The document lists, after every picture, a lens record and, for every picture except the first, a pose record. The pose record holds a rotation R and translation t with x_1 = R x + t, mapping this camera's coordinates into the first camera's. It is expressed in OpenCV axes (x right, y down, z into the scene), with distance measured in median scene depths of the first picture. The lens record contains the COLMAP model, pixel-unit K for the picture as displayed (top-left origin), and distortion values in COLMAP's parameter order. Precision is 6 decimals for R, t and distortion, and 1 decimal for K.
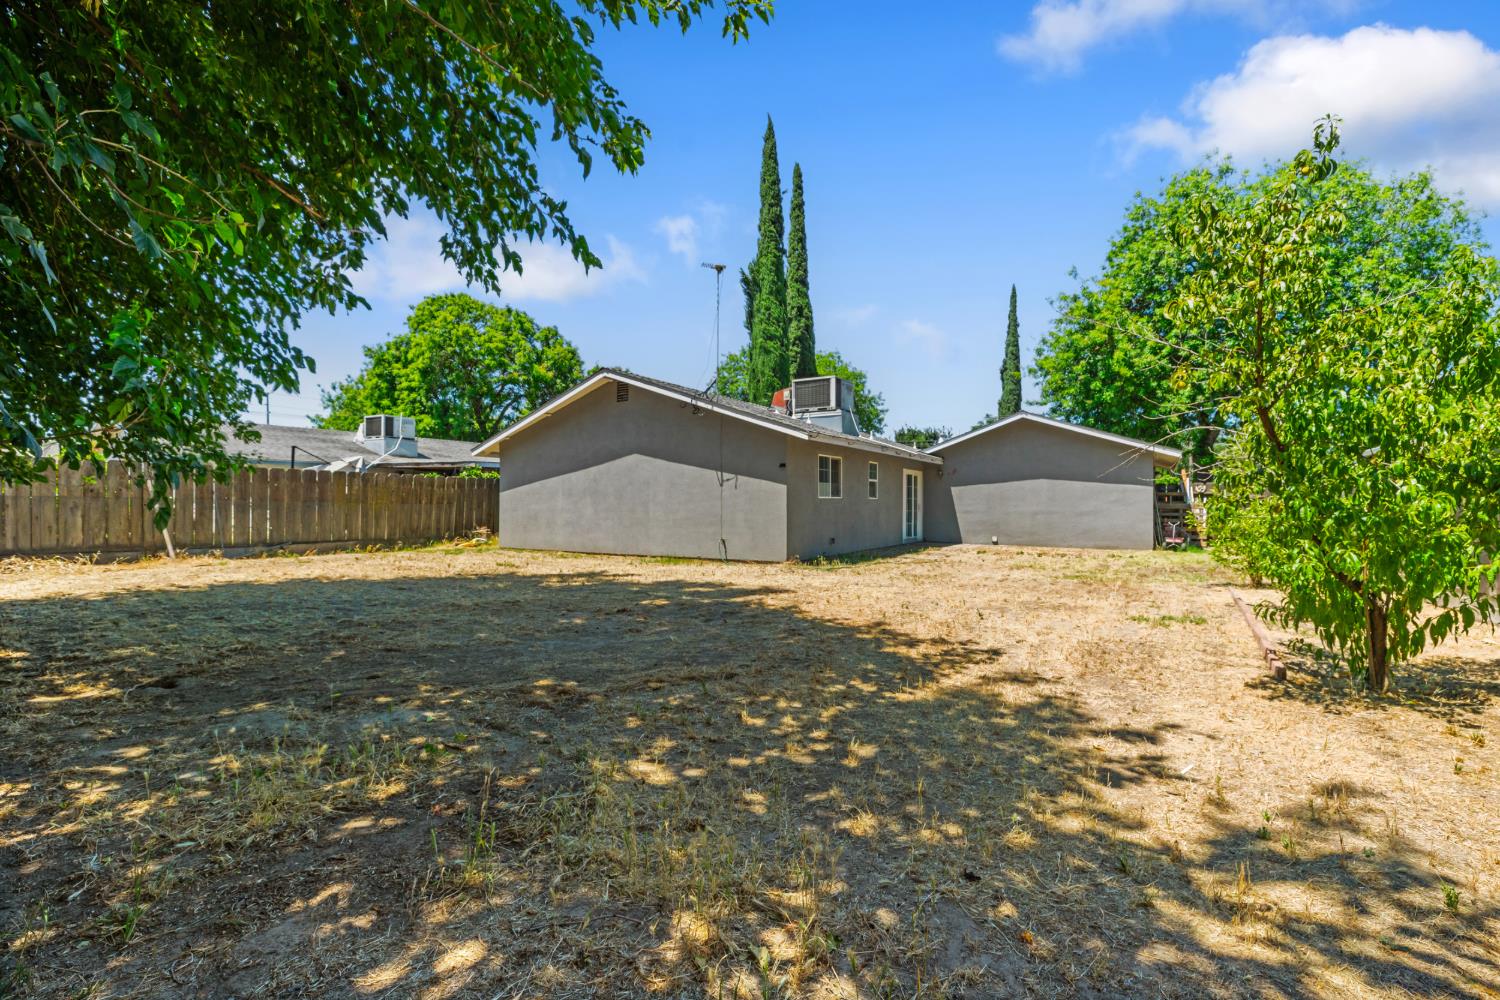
lens RADIAL K [[699.8, 0, 749.7], [0, 699.8, 502.7], [0, 0, 1]] dist [-0.000908, 0.000042]
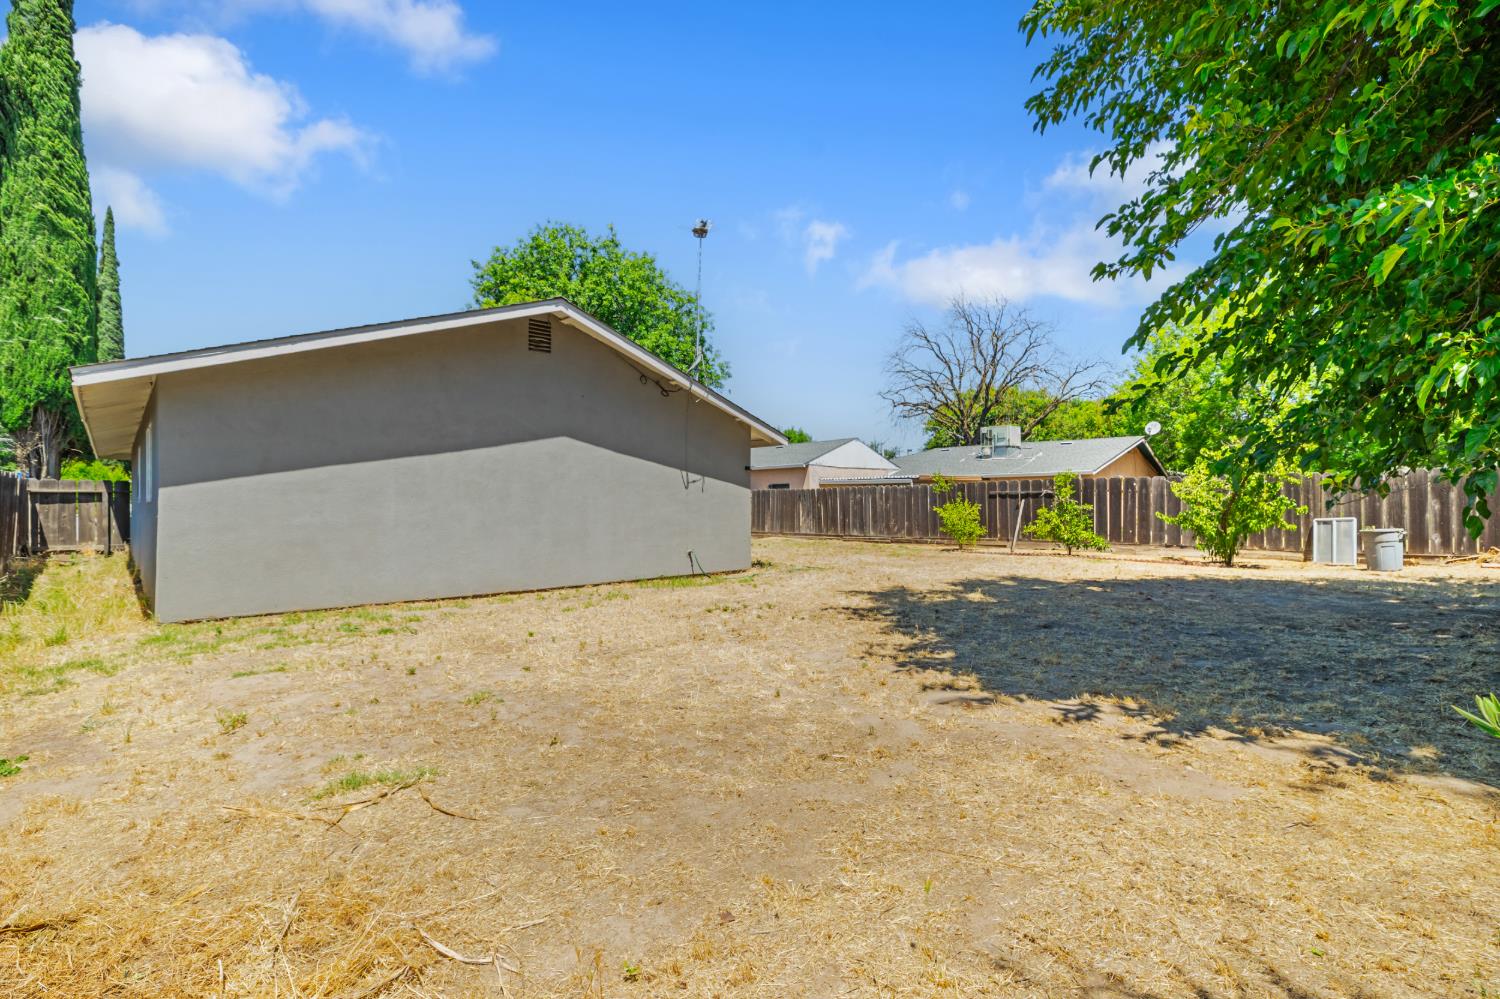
lens RADIAL K [[699.8, 0, 749.9], [0, 699.8, 501.4], [0, 0, 1]] dist [-0.000908, 0.000042]
pose [[0.225242, 0.004893, 0.974291, -0.841035], [-0.003639, 0.999985, -0.004180, -0.004764], [-0.974296, -0.002604, 0.225256, 0.732471]]
